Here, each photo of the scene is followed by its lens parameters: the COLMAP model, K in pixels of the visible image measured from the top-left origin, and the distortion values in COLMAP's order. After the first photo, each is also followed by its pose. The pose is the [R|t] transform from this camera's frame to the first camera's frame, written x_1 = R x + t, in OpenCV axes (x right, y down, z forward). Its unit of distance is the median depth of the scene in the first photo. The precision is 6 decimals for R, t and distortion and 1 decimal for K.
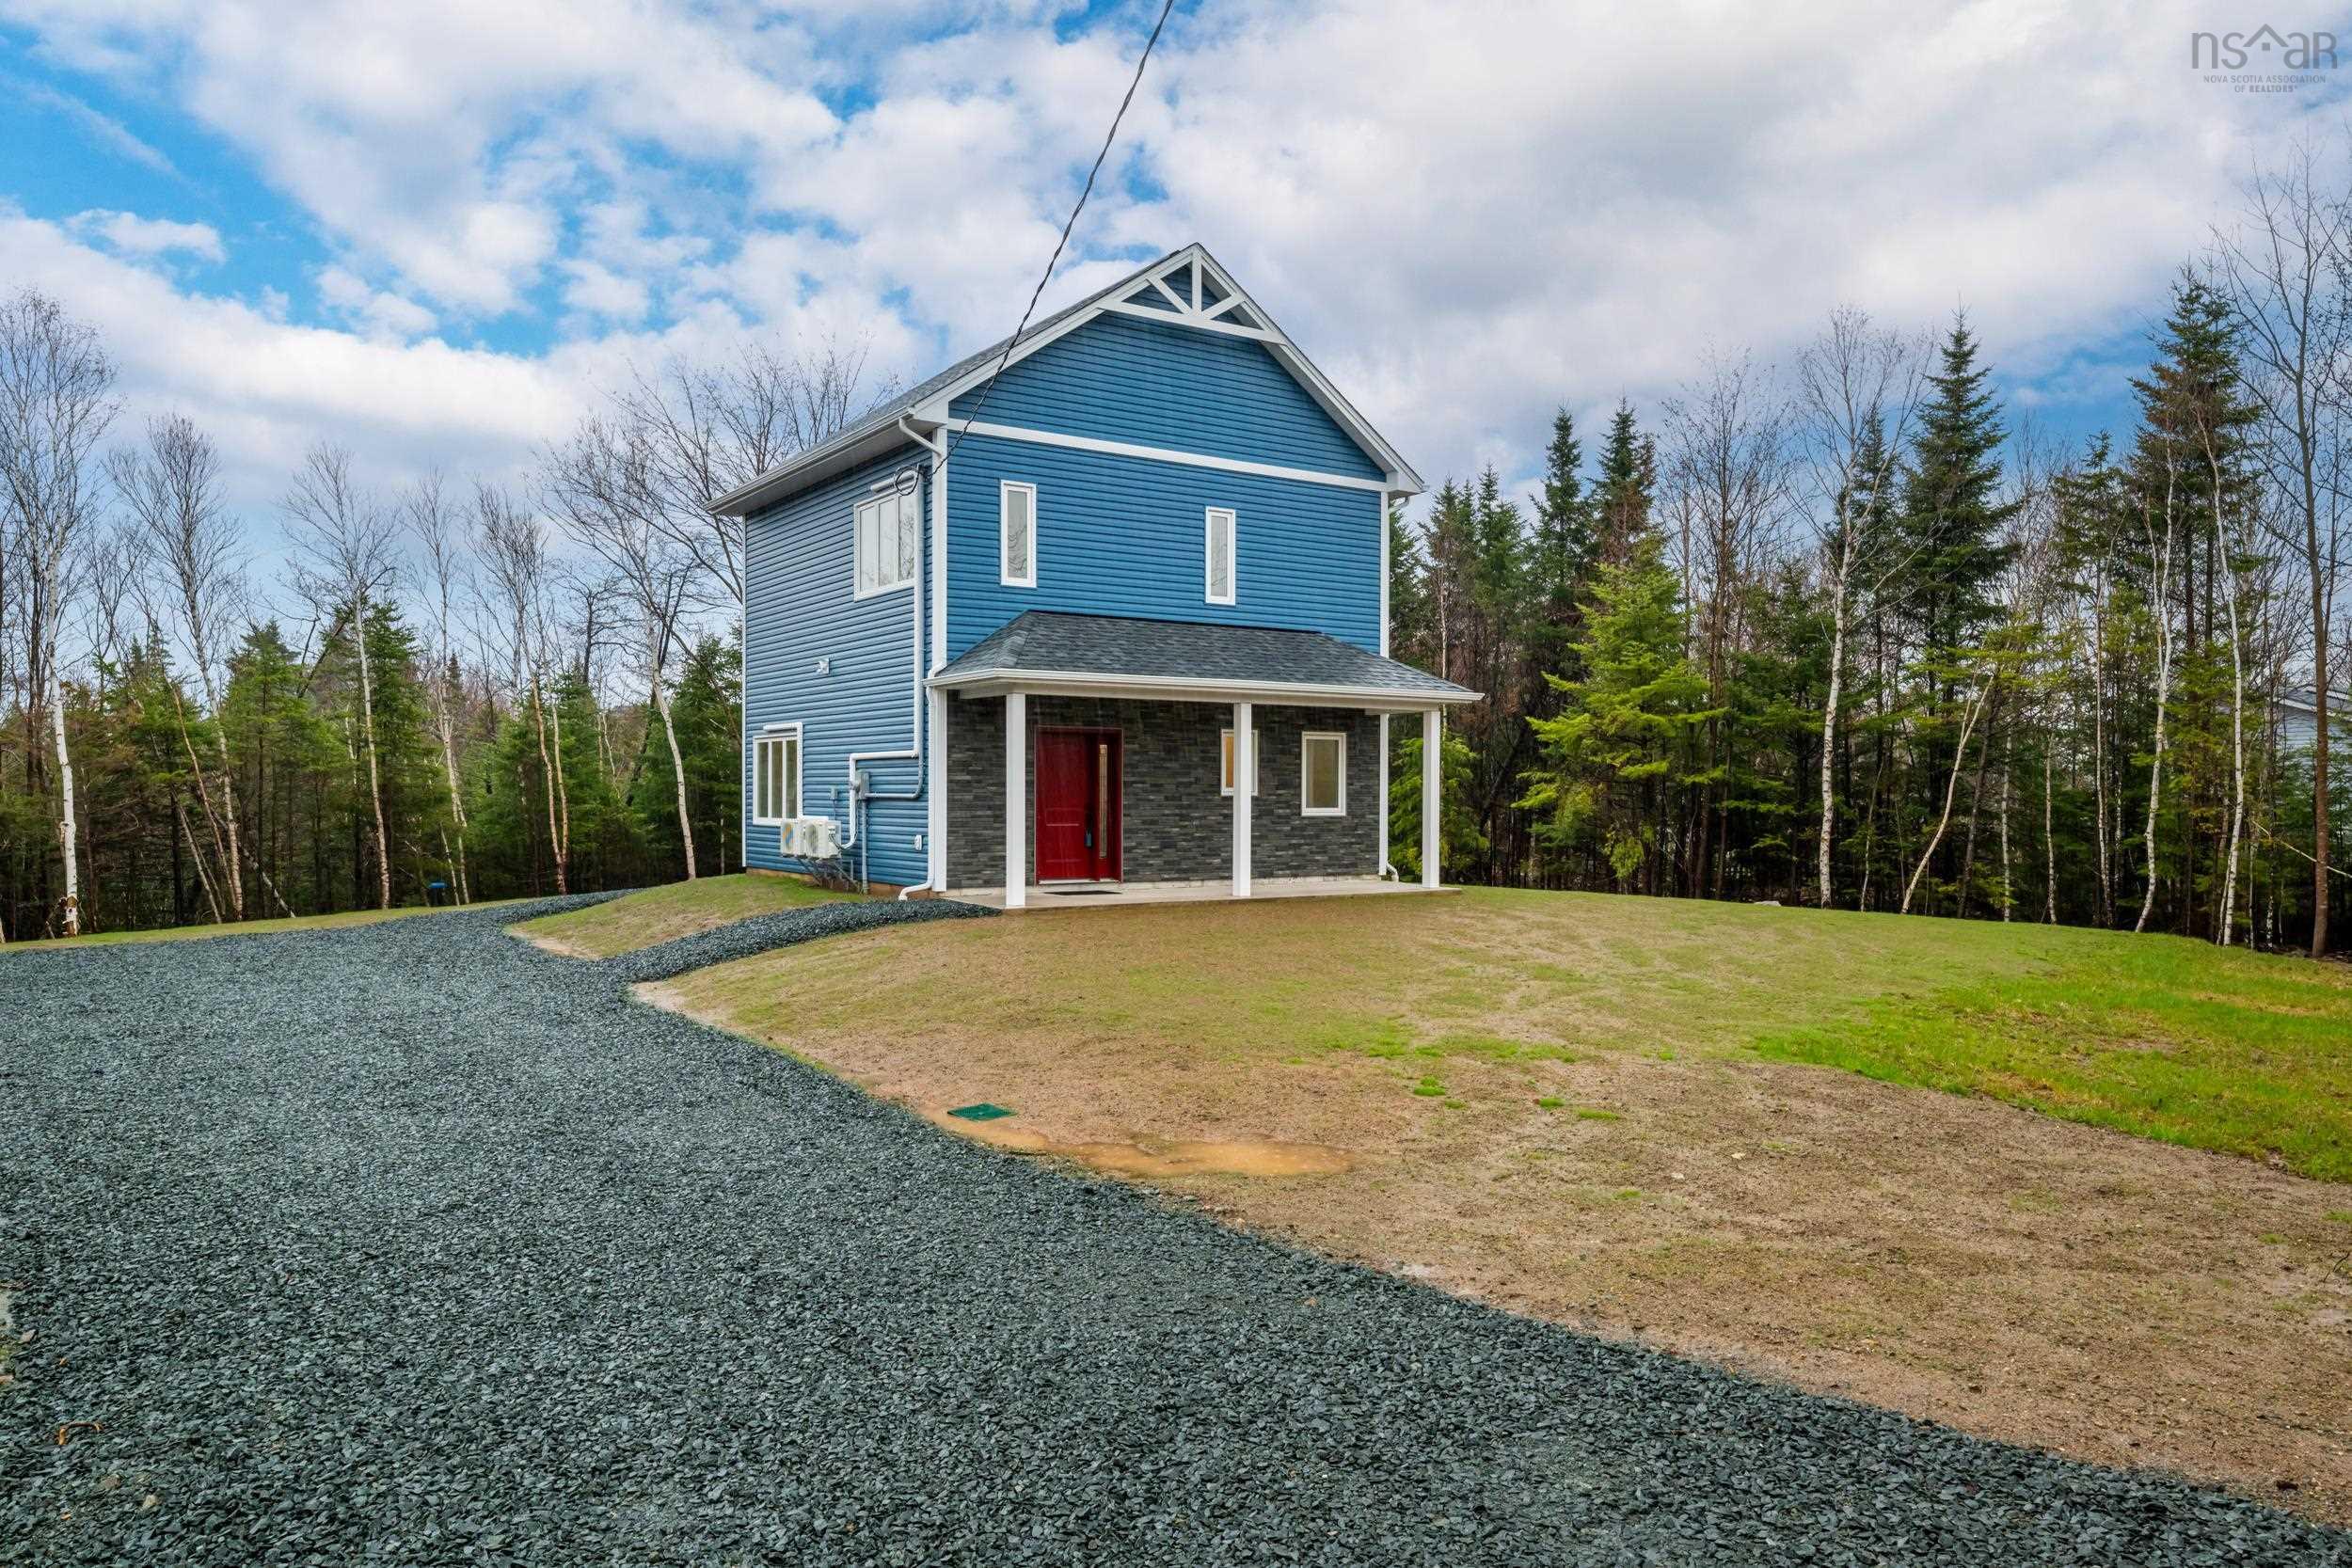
lens RADIAL K [[1580.6, 0, 1176.0], [0, 1580.6, 784.0], [0, 0, 1]] dist [-0.000035, 0.001088]
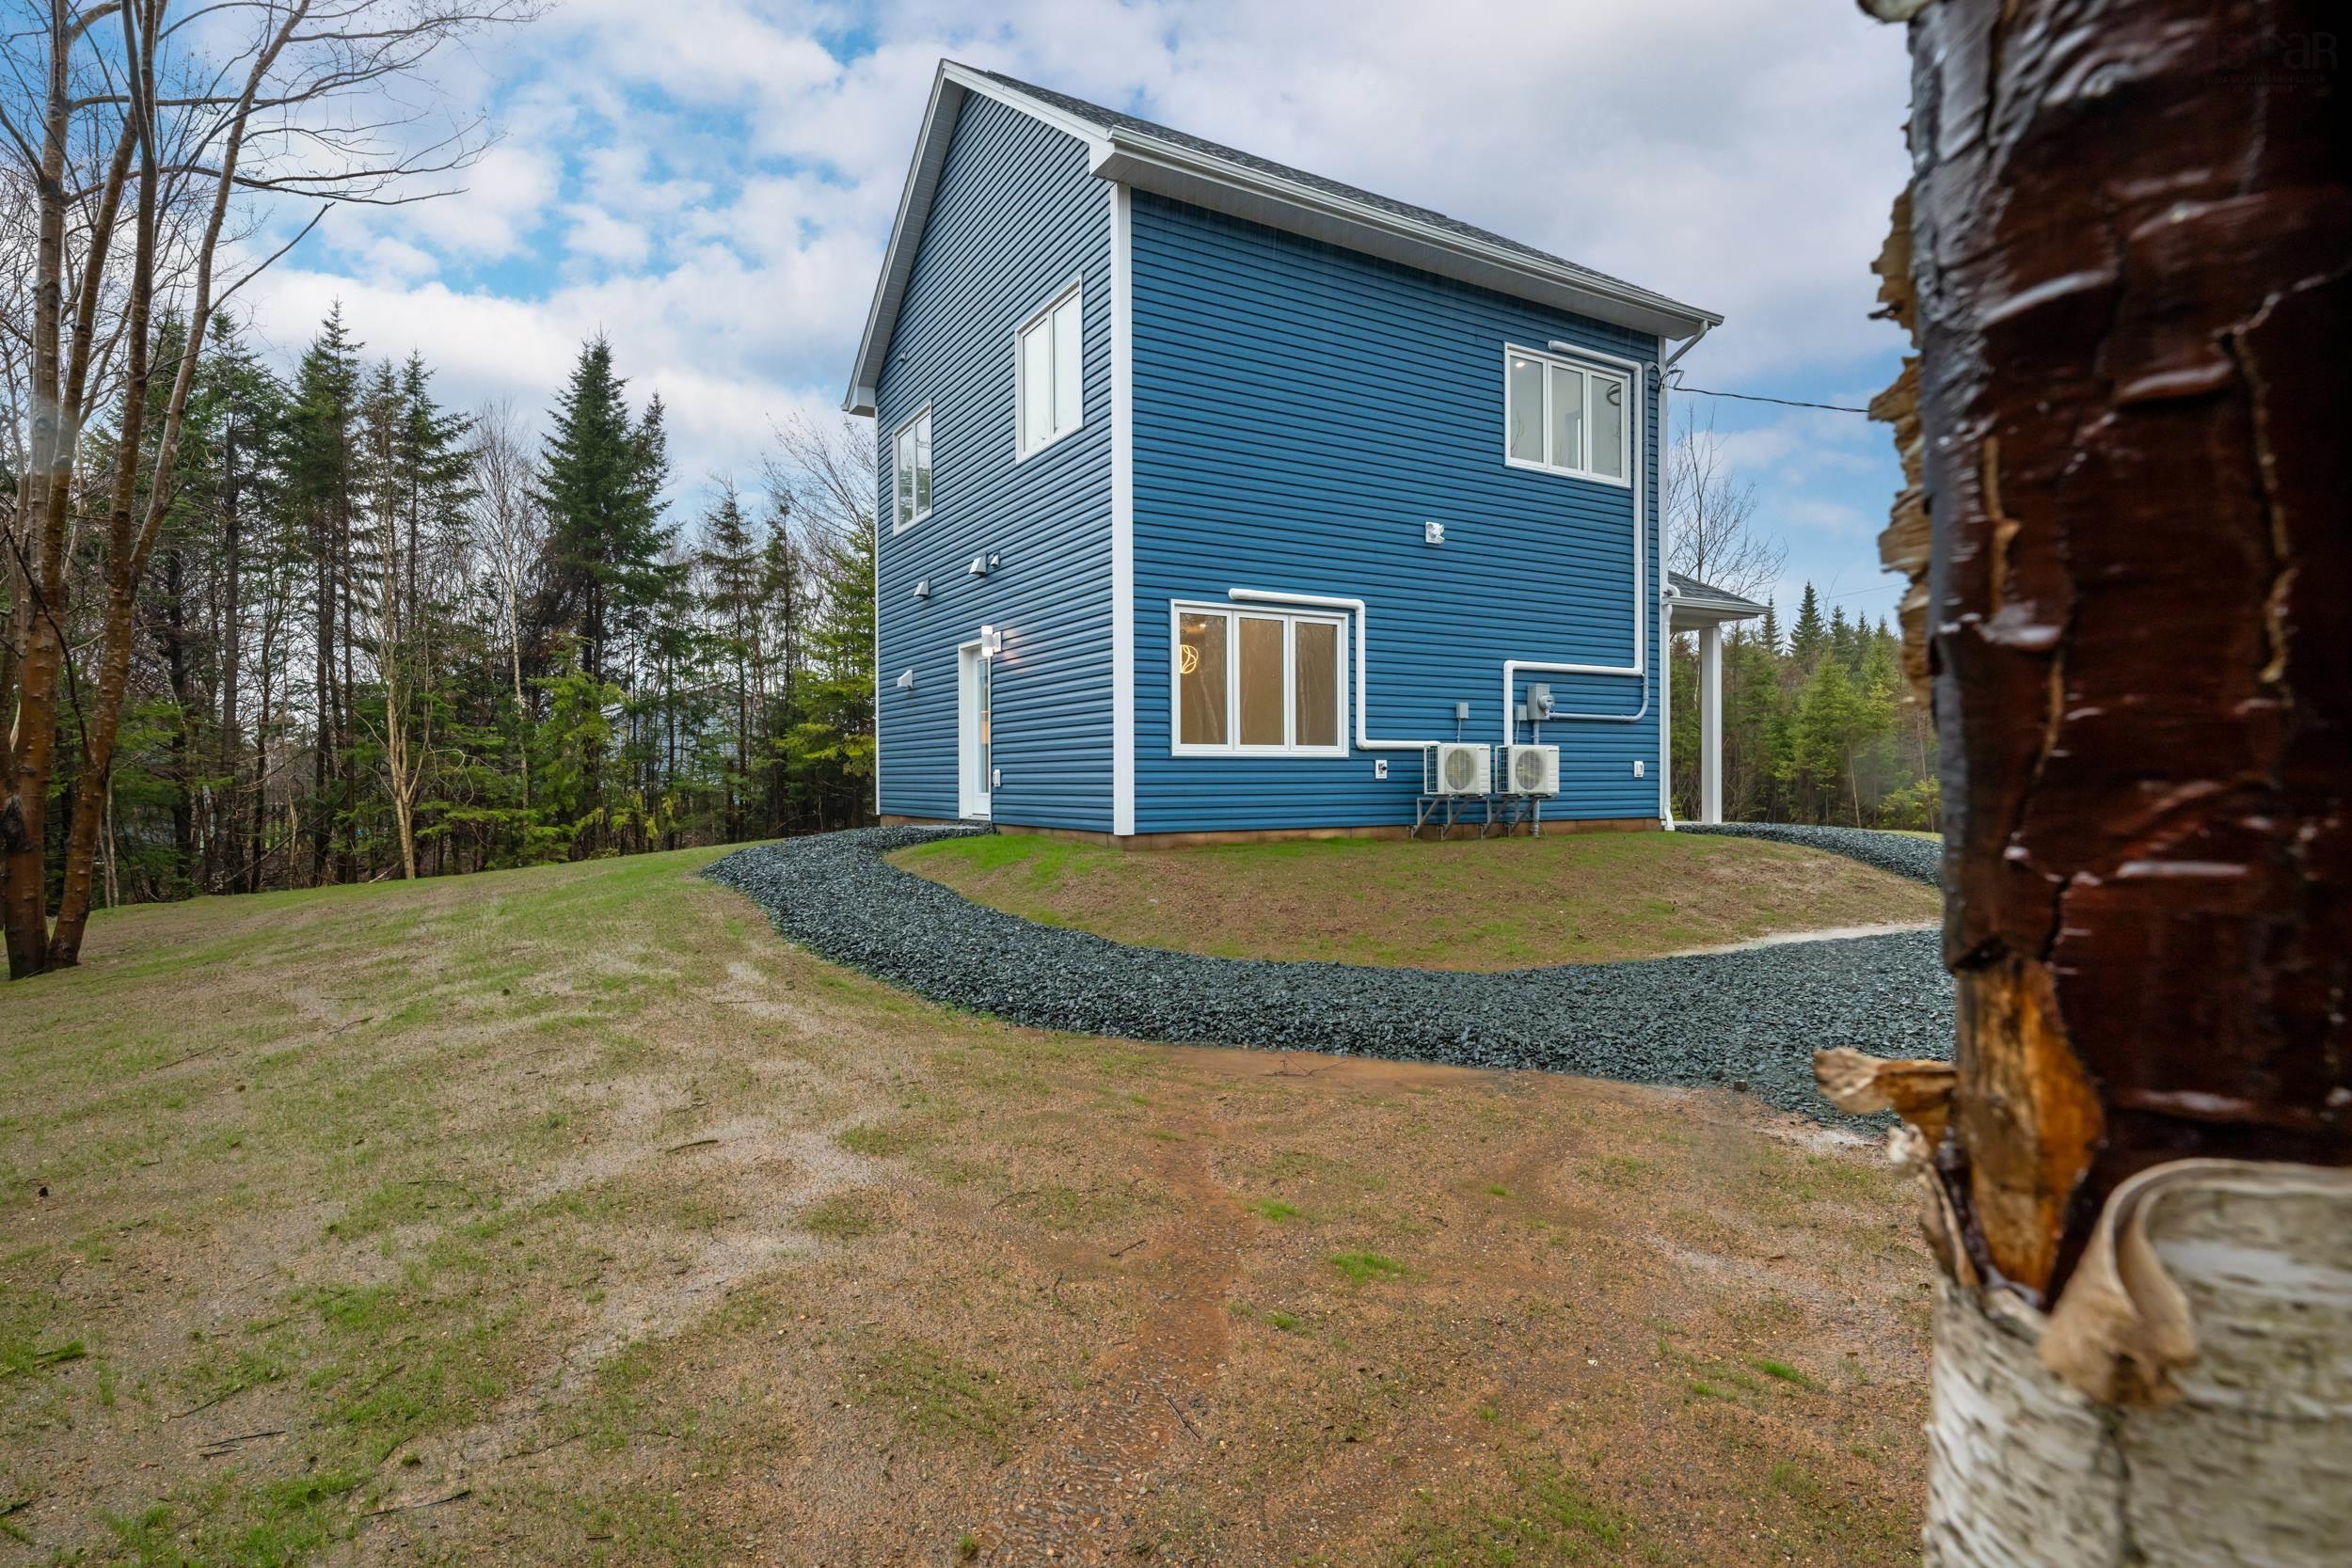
lens RADIAL K [[1181.0, 0, 1176.0], [0, 1181.0, 784.0], [0, 0, 1]] dist [0.000338, 0.000023]
pose [[0.059662, 0.001381, 0.998218, -0.800347], [0.004208, 0.999990, -0.001635, 0.042024], [-0.998210, 0.004298, 0.059655, 1.133353]]
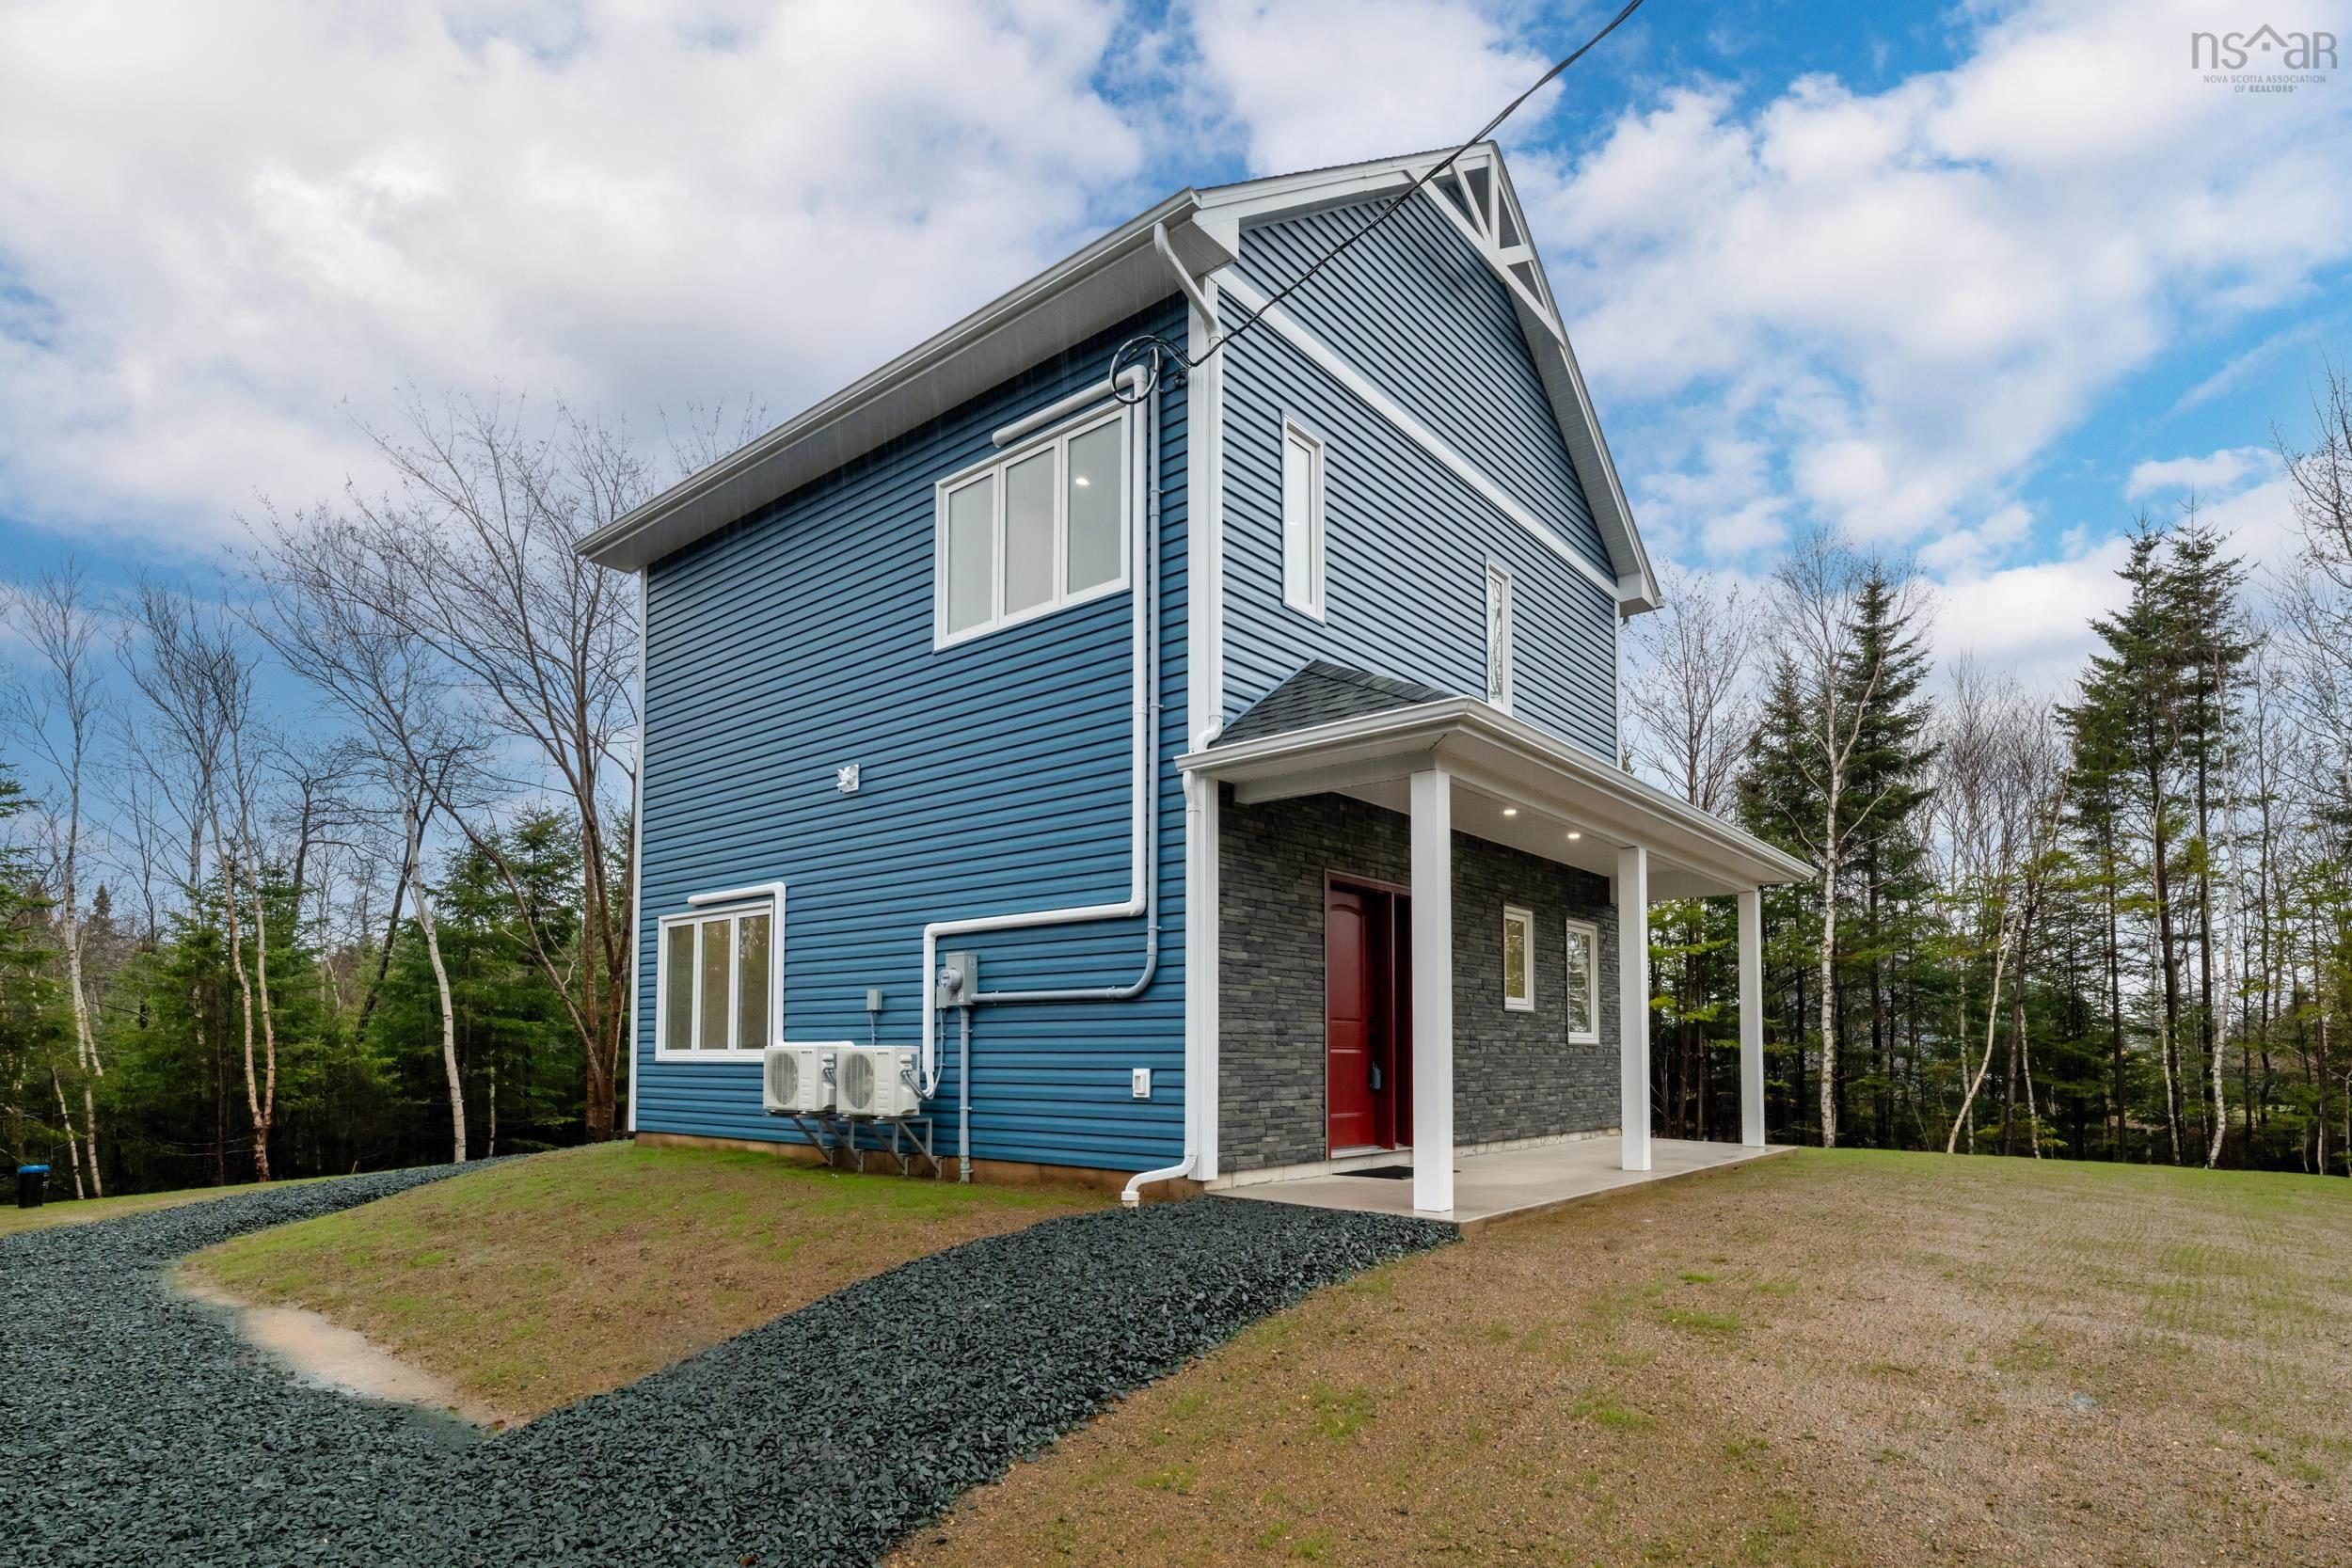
lens RADIAL K [[1240.9, 0, 1171.5], [0, 1240.9, 985.3], [0, 0, 1]] dist [-0.002642, -0.000090]
pose [[0.960605, 0.014601, 0.277532, -0.244282], [-0.000396, 0.998690, -0.051171, 0.023950], [-0.277915, 0.049045, 0.959353, 0.565822]]
